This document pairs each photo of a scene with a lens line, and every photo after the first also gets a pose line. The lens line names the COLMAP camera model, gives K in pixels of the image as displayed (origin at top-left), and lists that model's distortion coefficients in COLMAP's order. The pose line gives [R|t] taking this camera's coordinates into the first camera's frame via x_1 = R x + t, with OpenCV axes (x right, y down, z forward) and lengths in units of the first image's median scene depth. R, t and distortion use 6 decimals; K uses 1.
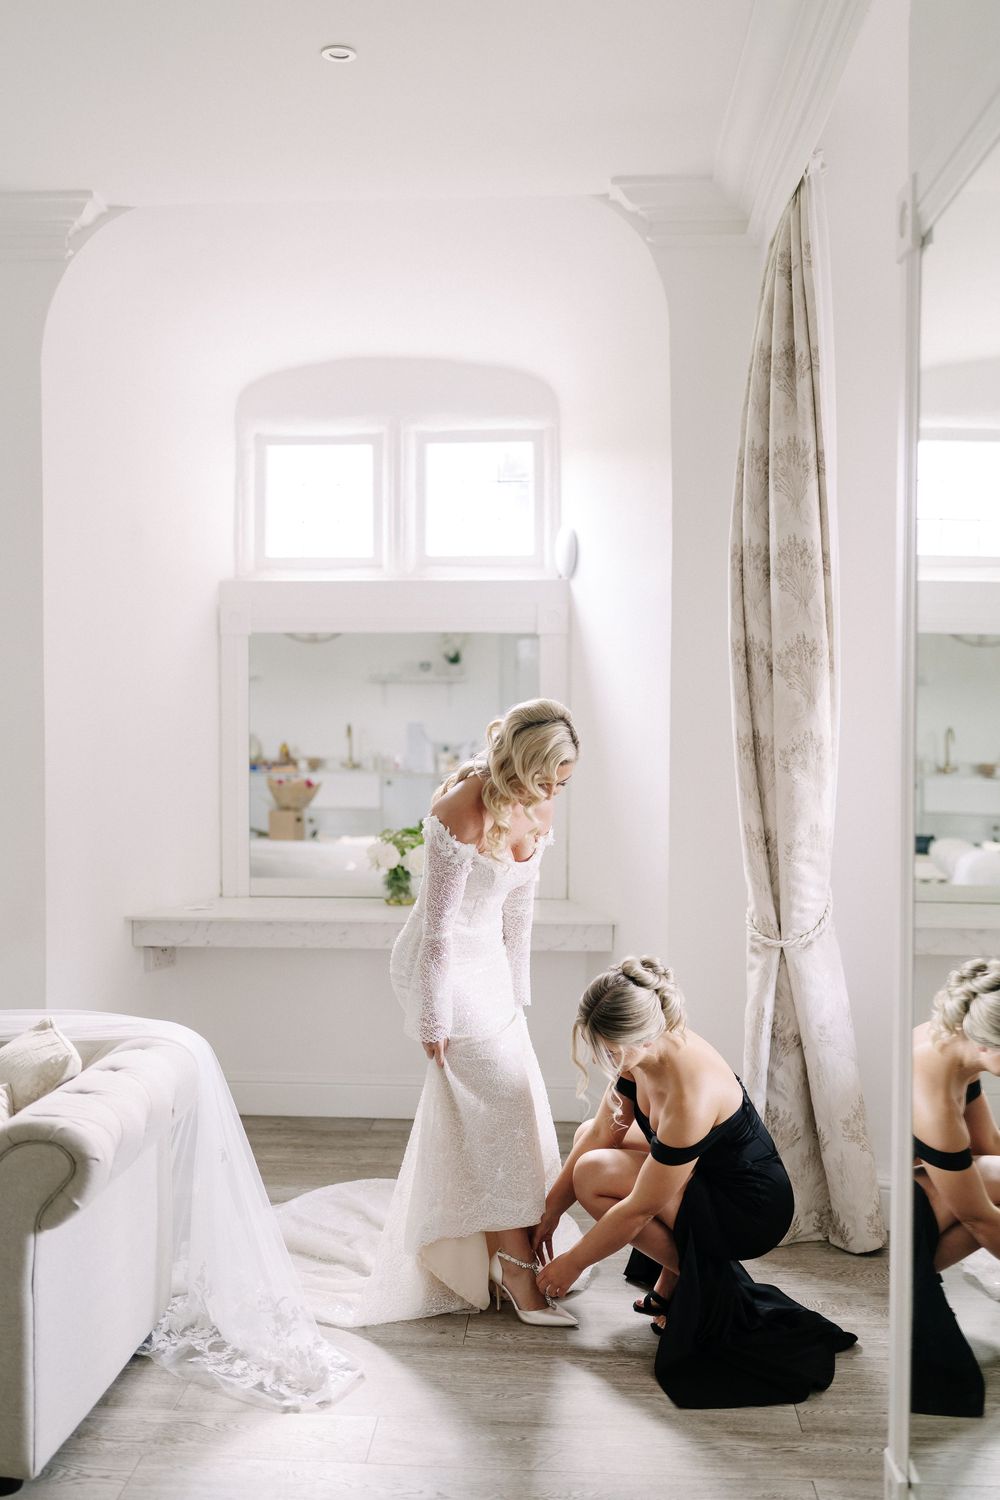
lens RADIAL K [[1485.3, 0, 500.0], [0, 1485.3, 750.0], [0, 0, 1]] dist [0.003070, 0.015030]
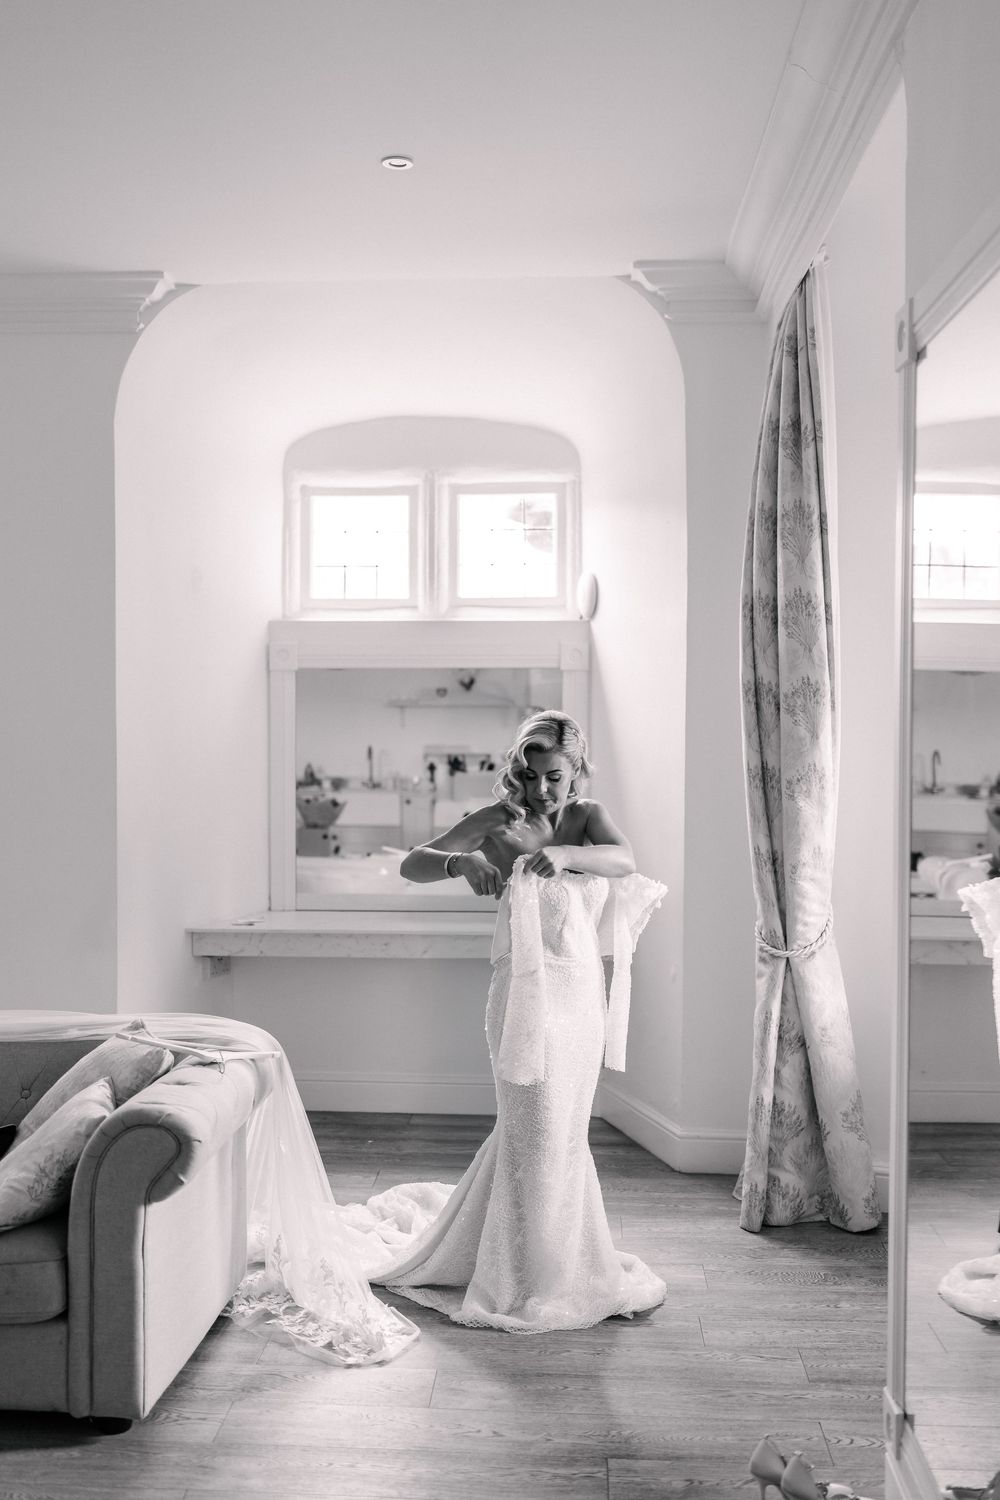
lens RADIAL K [[1435.0, 0, 508.3], [0, 1435.0, 763.9], [0, 0, 1]] dist [0.007461, -0.003737]
pose [[0.999987, 0.001491, 0.004903, -0.024940], [-0.001482, 0.999997, -0.001768, -0.009778], [-0.004905, 0.001761, 0.999986, -0.074438]]
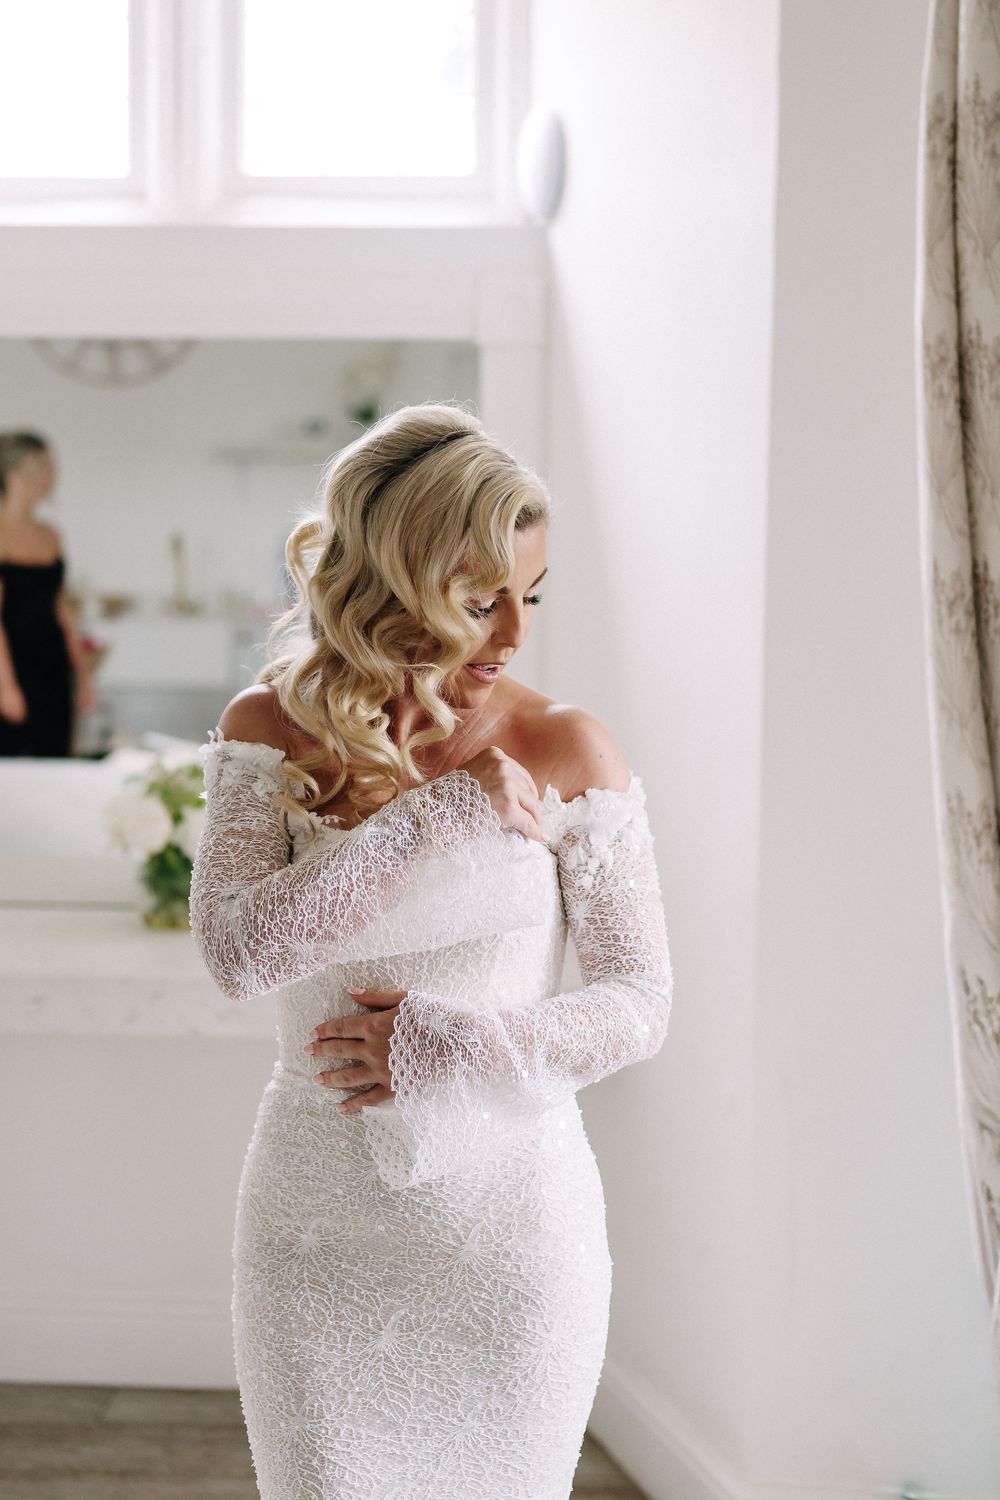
lens RADIAL K [[2353.2, 0, 500.0], [0, 2353.2, 750.0], [0, 0, 1]] dist [-0.001559, -0.008067]
pose [[0.999915, 0.007449, 0.010726, 0.034576], [-0.008223, 0.997223, 0.074012, -0.008647], [-0.010145, -0.074094, 0.997200, 0.355270]]
